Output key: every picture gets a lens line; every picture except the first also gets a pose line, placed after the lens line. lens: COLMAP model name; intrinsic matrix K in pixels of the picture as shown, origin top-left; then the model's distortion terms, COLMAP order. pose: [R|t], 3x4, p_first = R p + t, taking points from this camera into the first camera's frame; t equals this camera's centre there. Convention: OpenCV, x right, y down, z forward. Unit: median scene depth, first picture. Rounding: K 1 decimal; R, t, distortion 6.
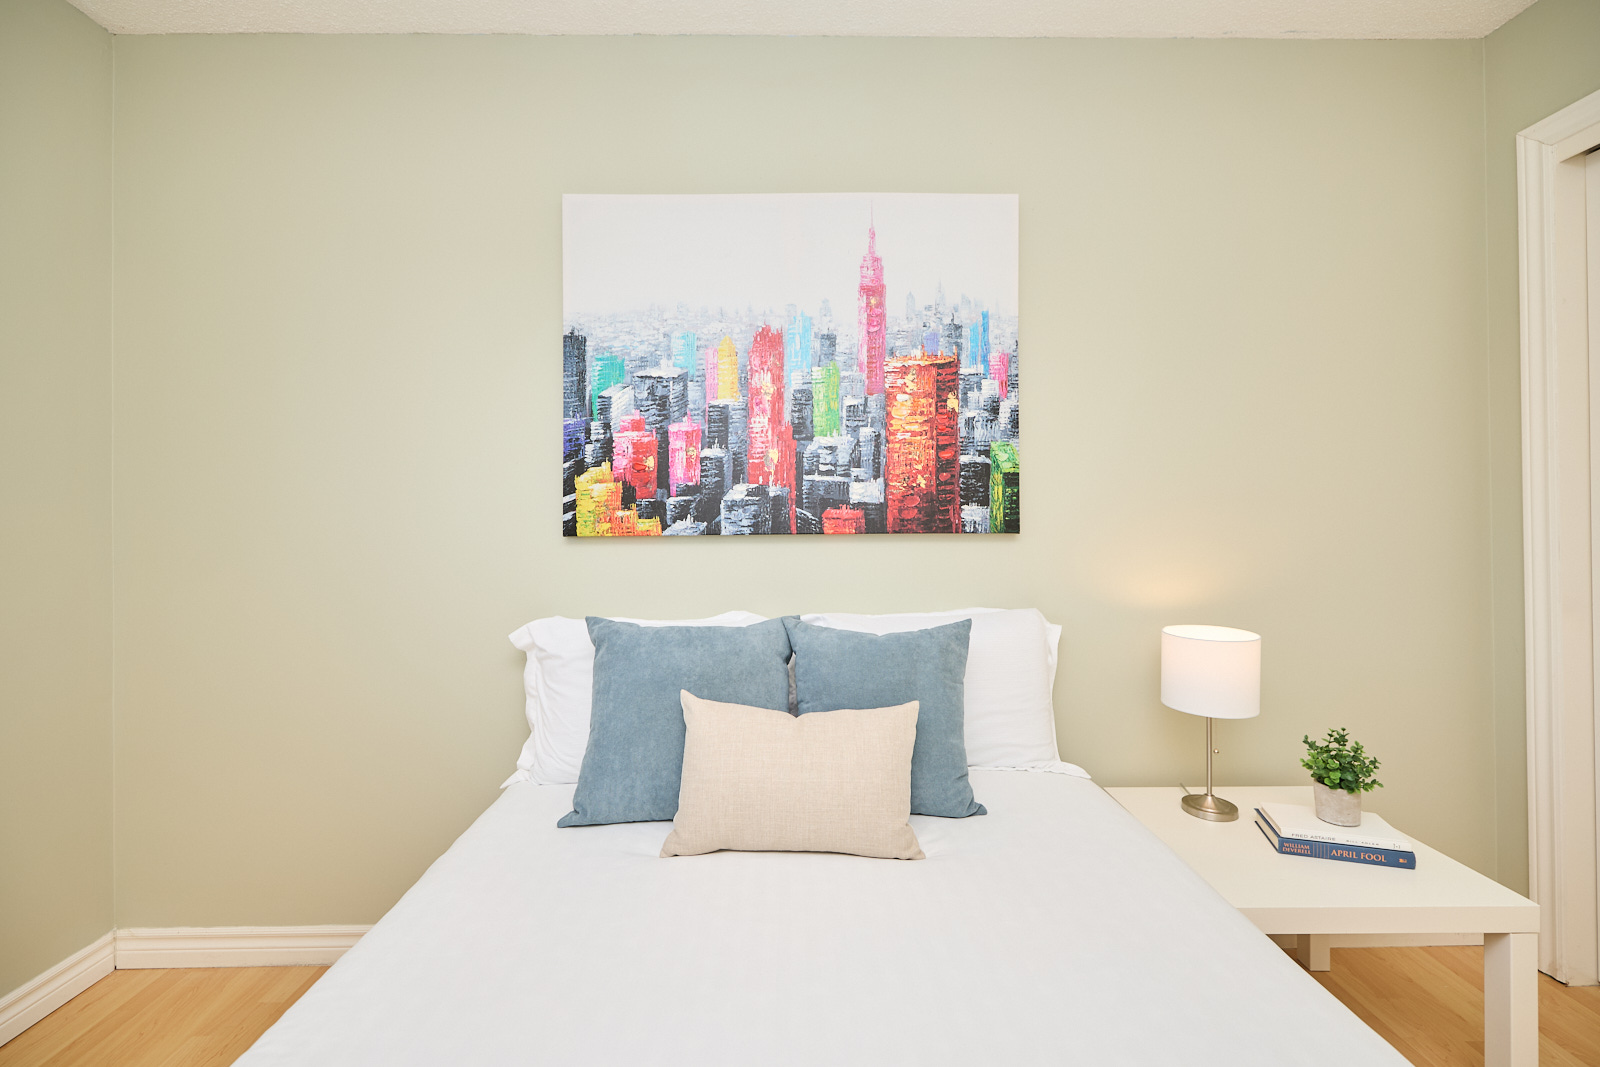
lens RADIAL K [[680.9, 0, 797.9], [0, 680.9, 528.7], [0, 0, 1]] dist [-0.001149, -0.000403]
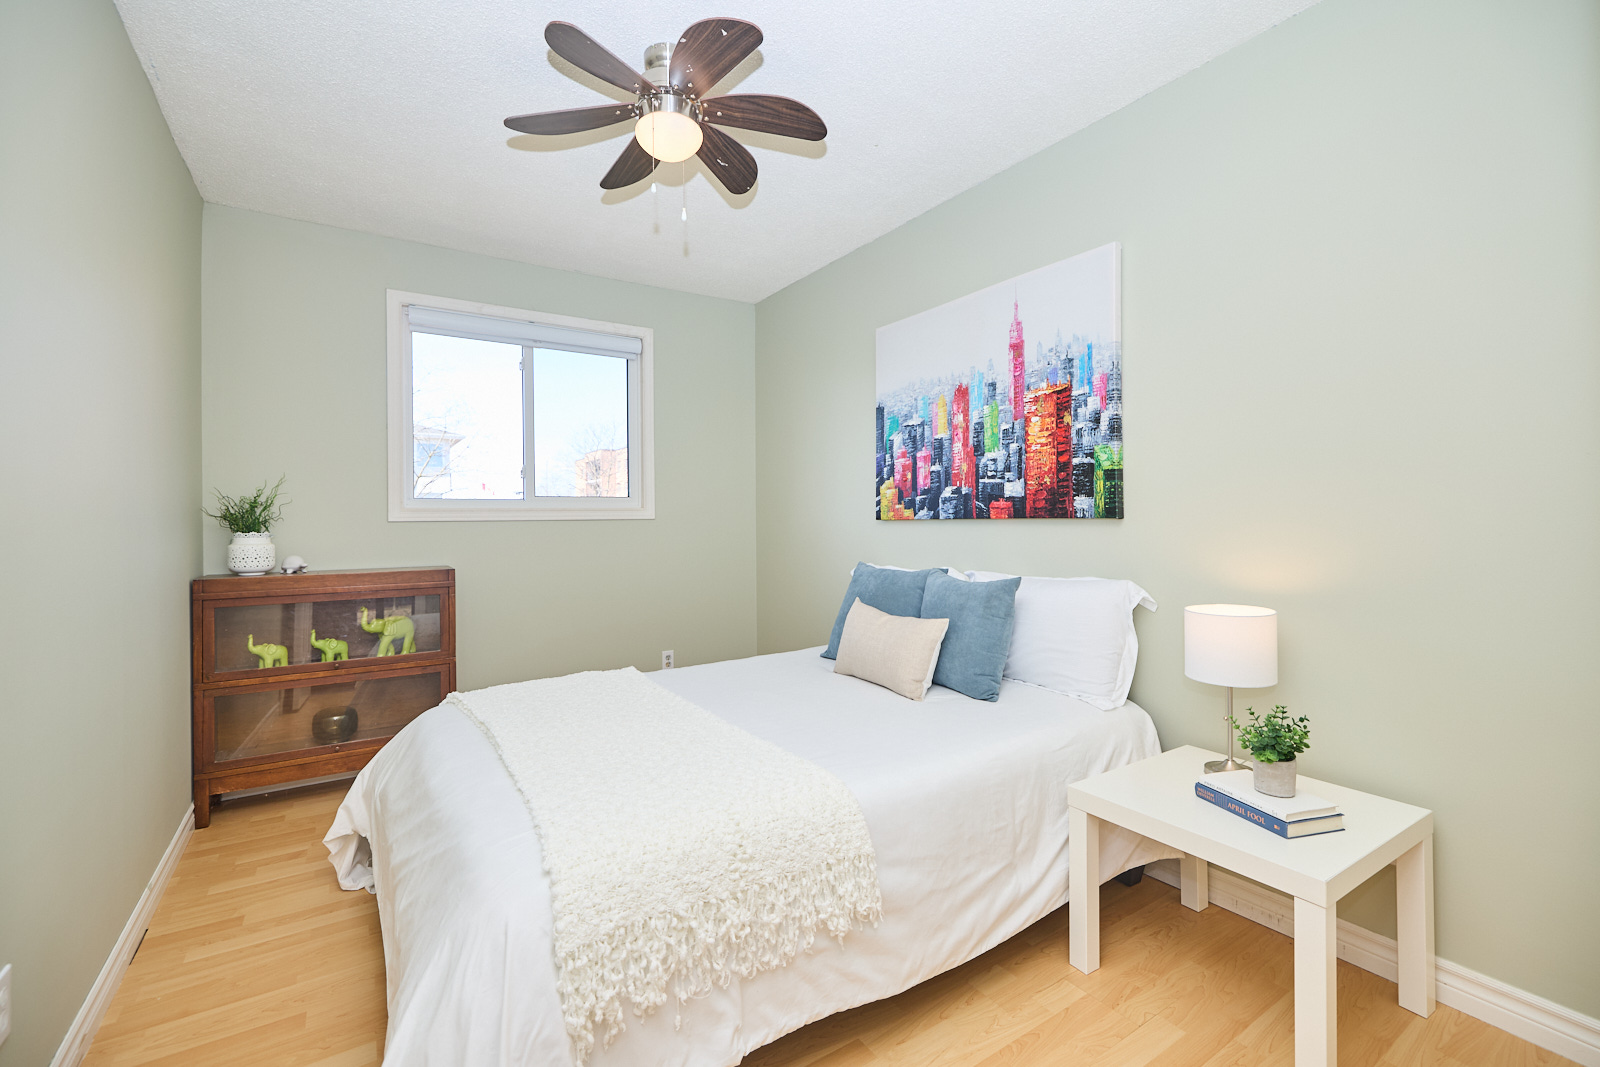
lens RADIAL K [[680.9, 0, 797.8], [0, 680.9, 523.7], [0, 0, 1]] dist [-0.001149, -0.000403]
pose [[0.539709, 0.008570, -0.841808, 1.057020], [0.006689, 0.999873, 0.014467, -0.004844], [0.841825, -0.013439, 0.539583, -0.149498]]
